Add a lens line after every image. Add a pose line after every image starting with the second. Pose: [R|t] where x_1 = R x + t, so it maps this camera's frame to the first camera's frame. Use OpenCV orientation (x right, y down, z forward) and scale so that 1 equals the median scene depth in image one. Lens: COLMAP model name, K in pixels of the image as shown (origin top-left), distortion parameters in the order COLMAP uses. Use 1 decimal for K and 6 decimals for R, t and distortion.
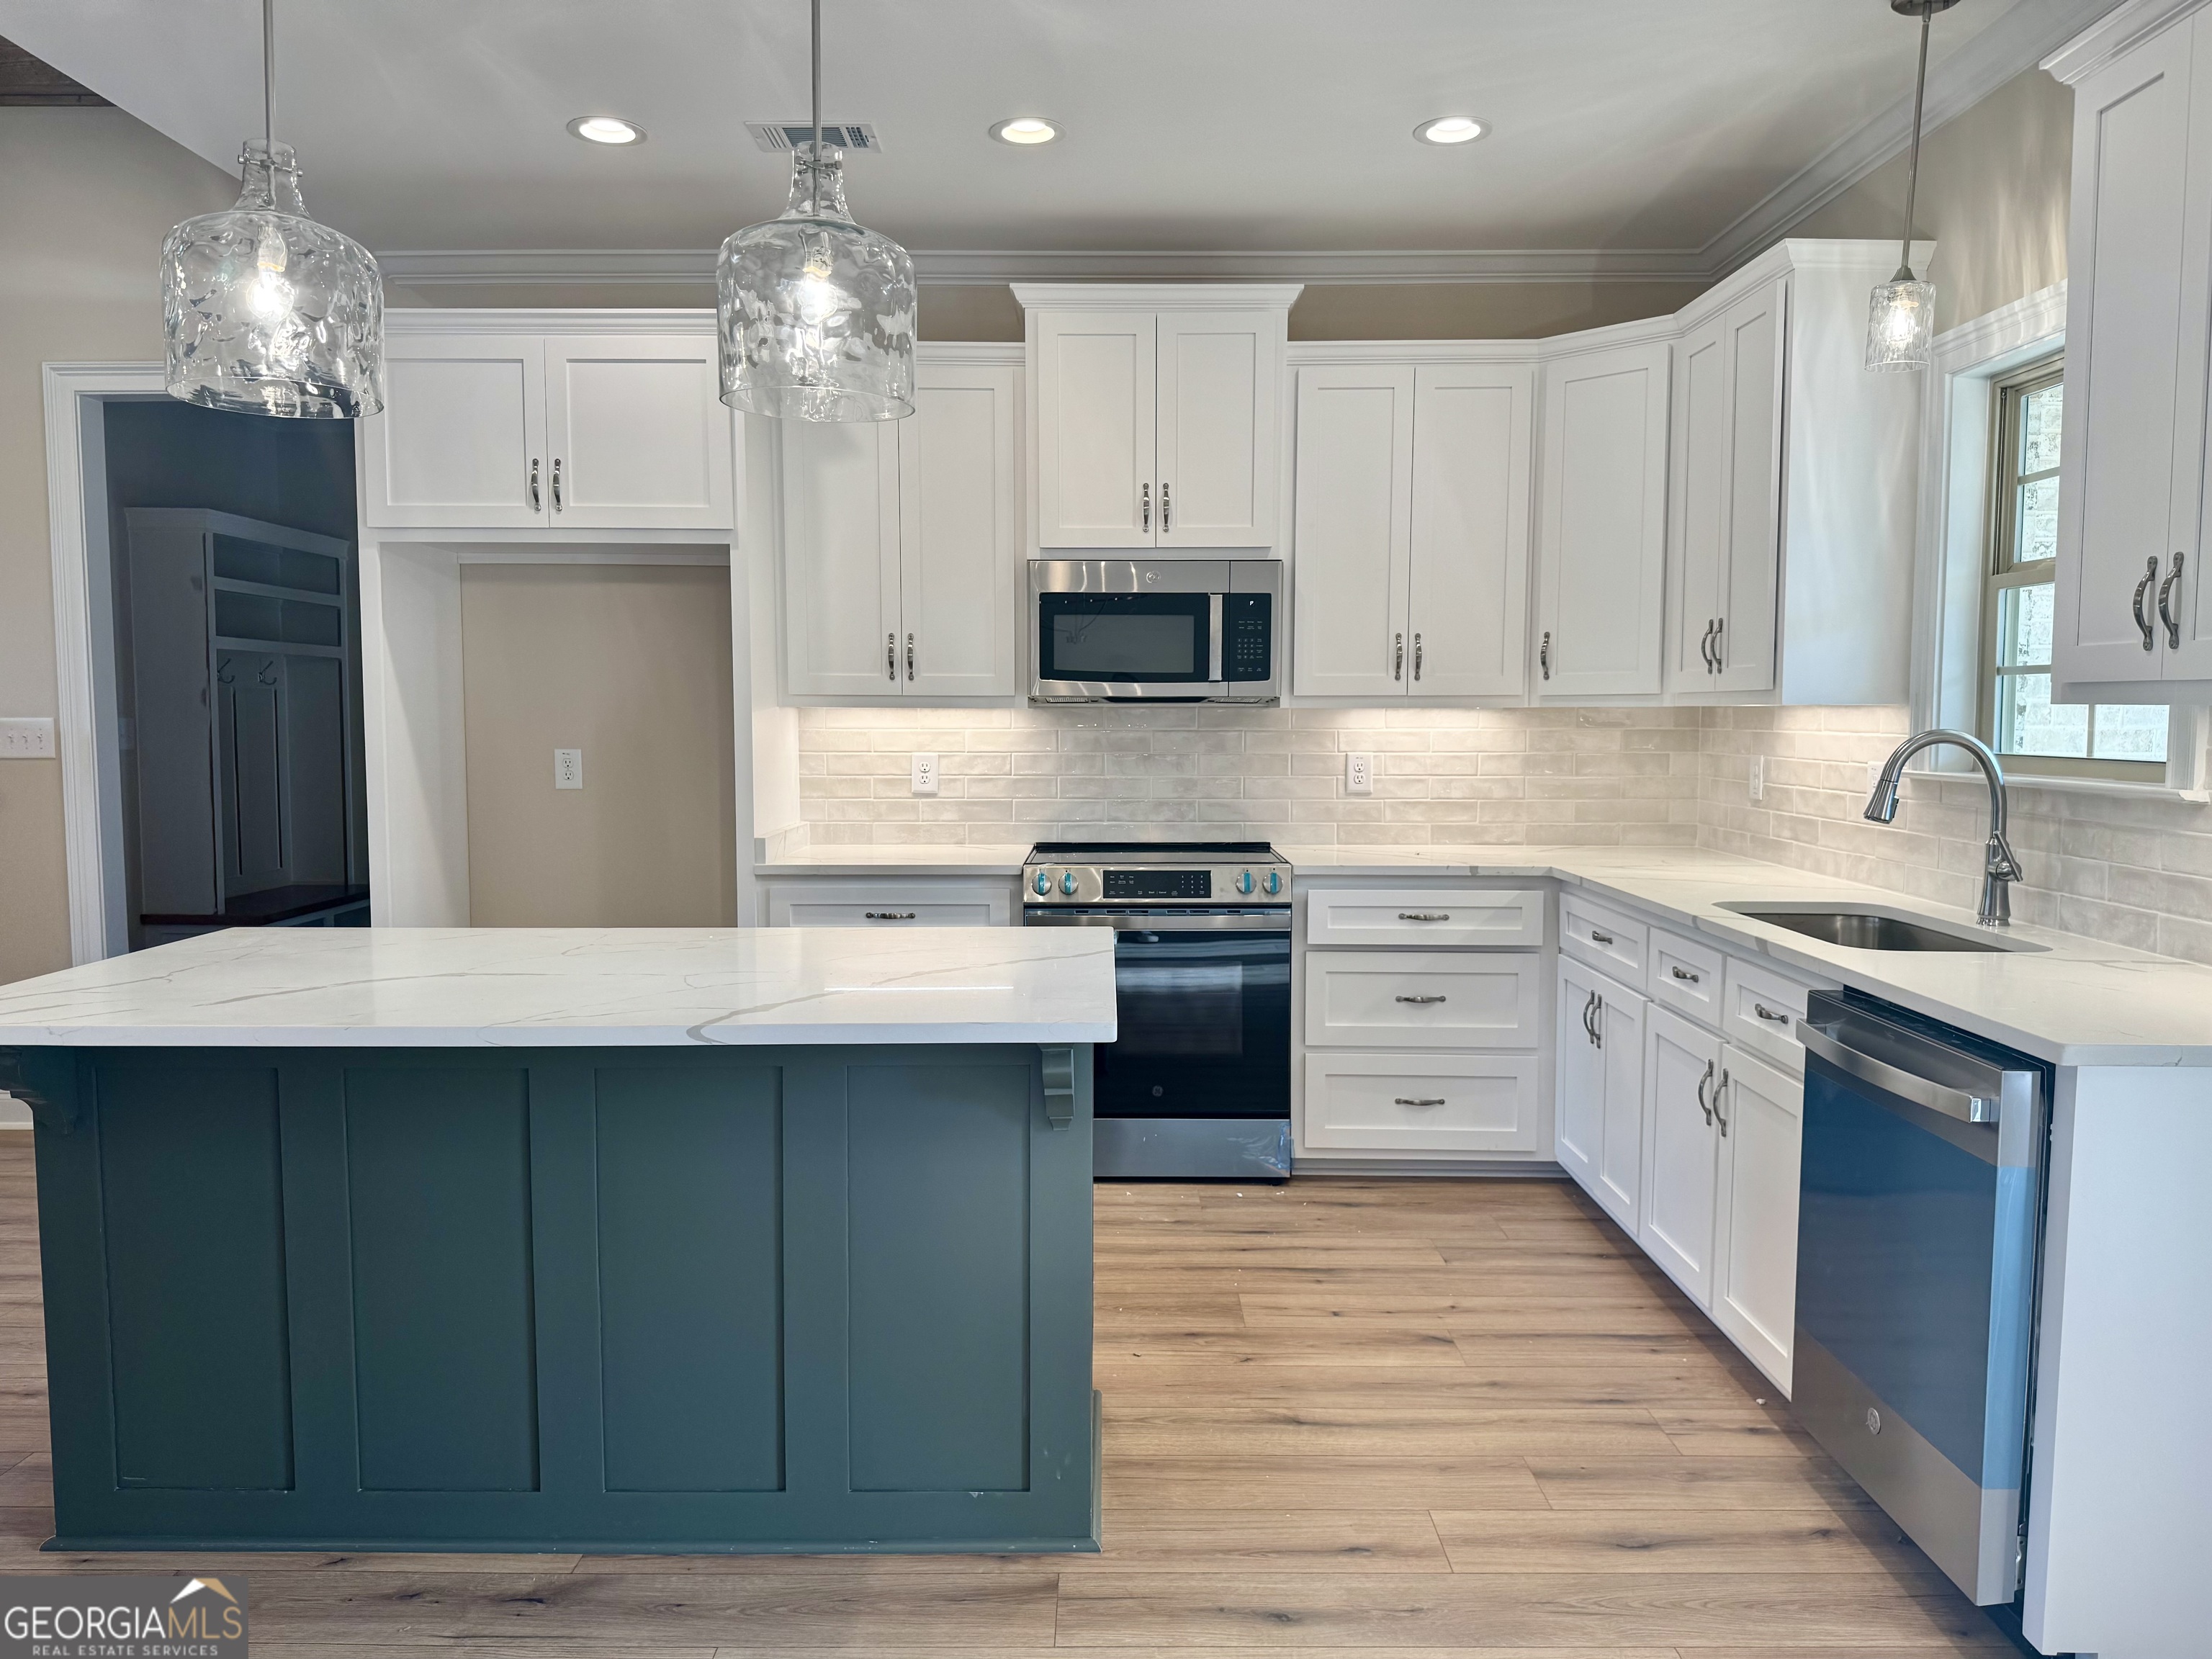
lens RADIAL K [[1574.2, 0, 1107.1], [0, 1574.2, 840.8], [0, 0, 1]] dist [0.071672, -0.095418]
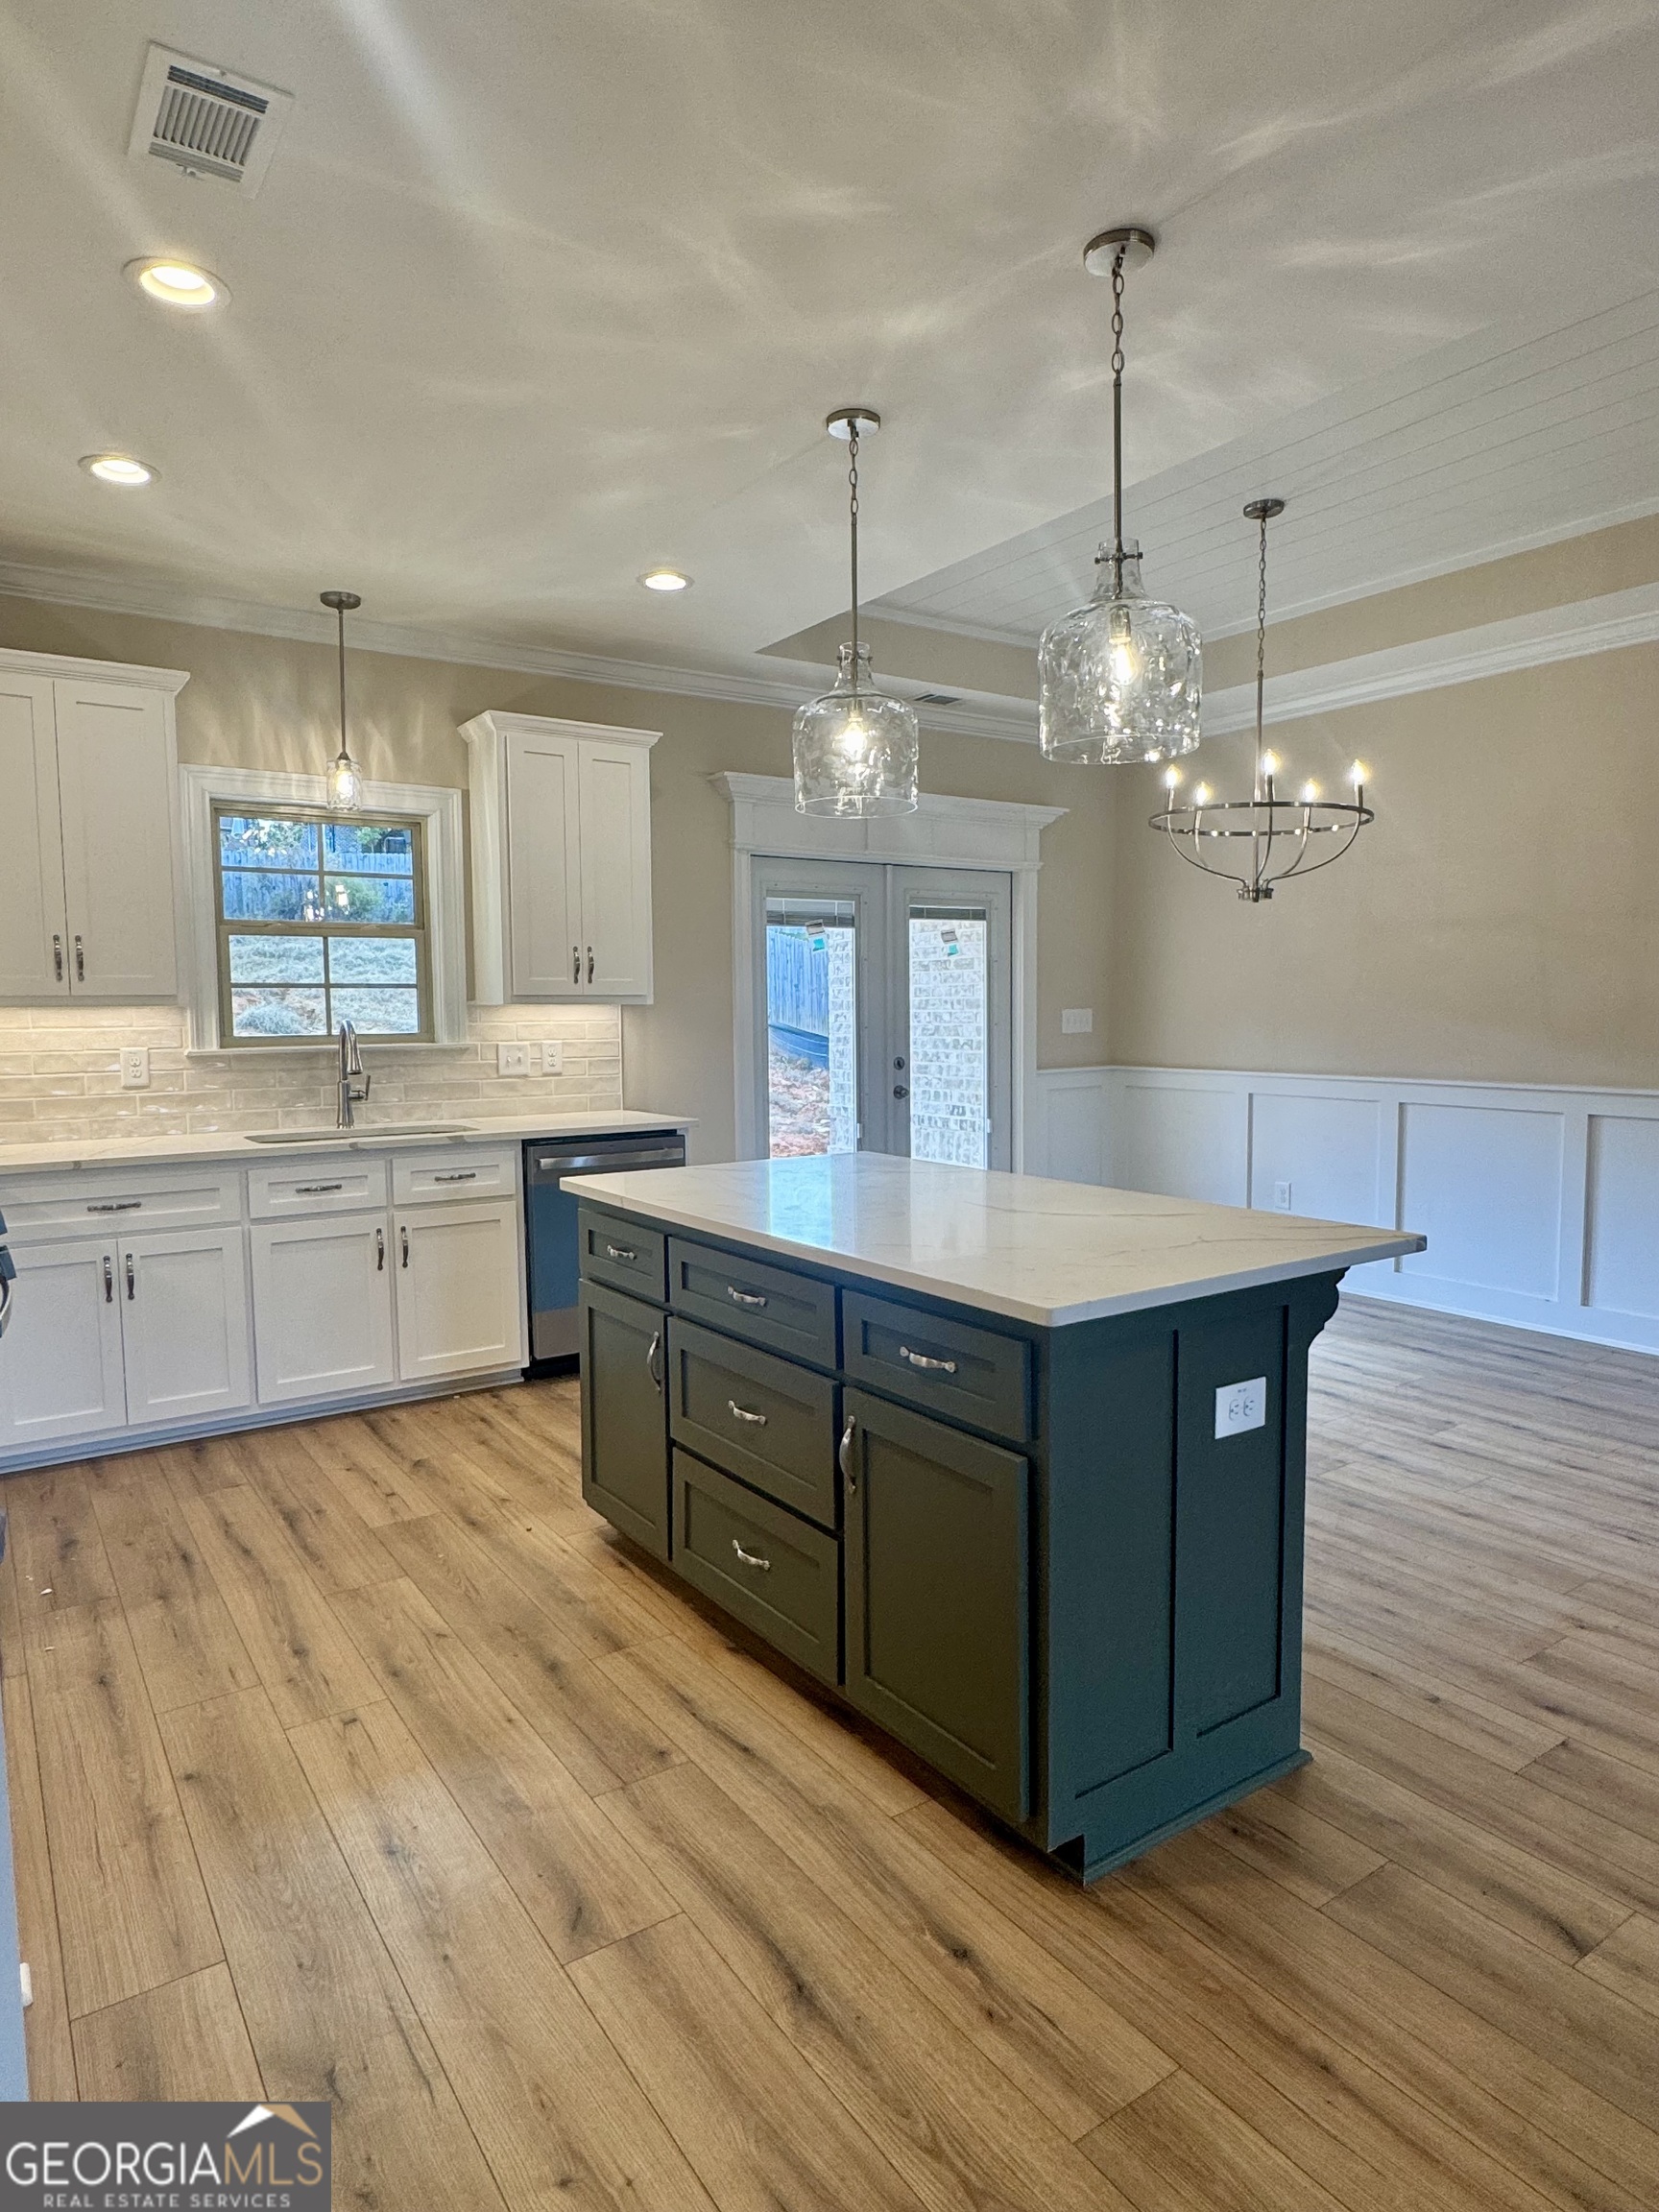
lens RADIAL K [[1289.4, 0, 829.5], [0, 1289.4, 1106.0], [0, 0, 1]] dist [0.001183, -0.000093]
pose [[-0.575345, -0.061642, 0.815585, -0.697215], [0.075604, 0.988879, 0.128074, -0.086257], [-0.814409, 0.135348, -0.564286, 1.014666]]
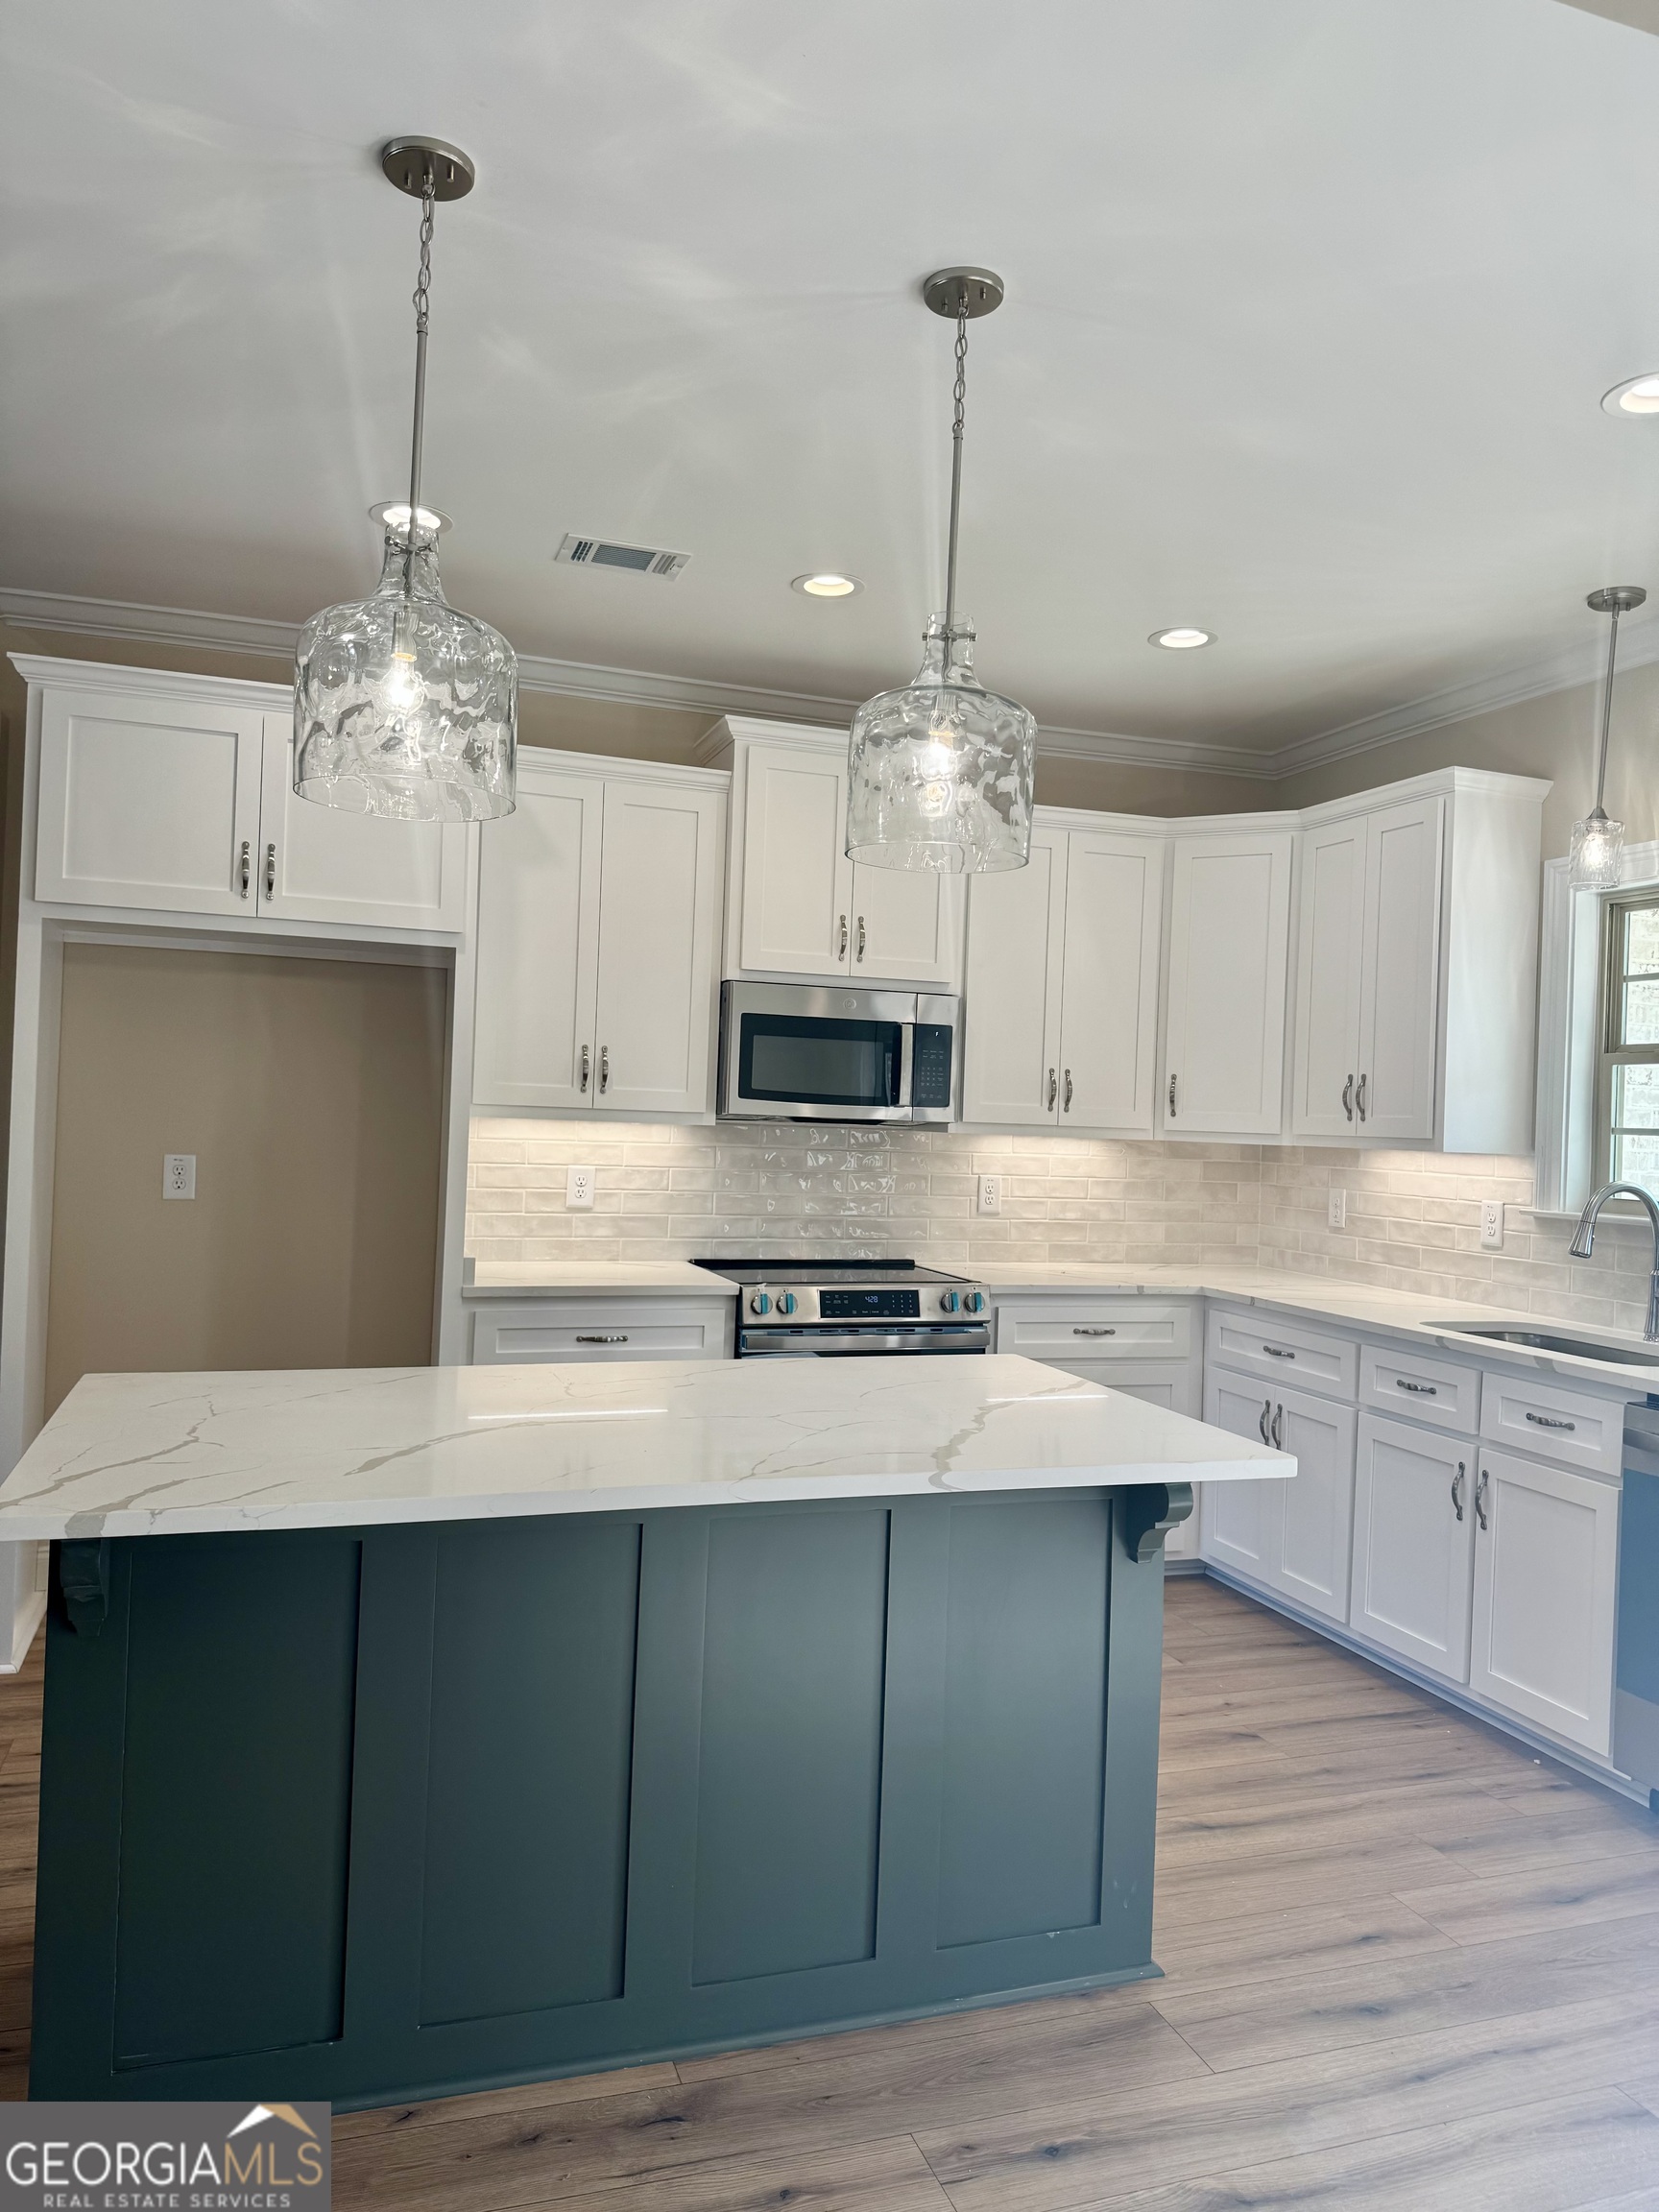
lens RADIAL K [[1583.3, 0, 857.2], [0, 1583.3, 1096.9], [0, 0, 1]] dist [0.069580, -0.071762]
pose [[0.938190, 0.038223, 0.344003, -0.334566], [-0.007743, 0.995953, -0.089545, -0.014051], [-0.346033, 0.081346, 0.934689, 0.030593]]
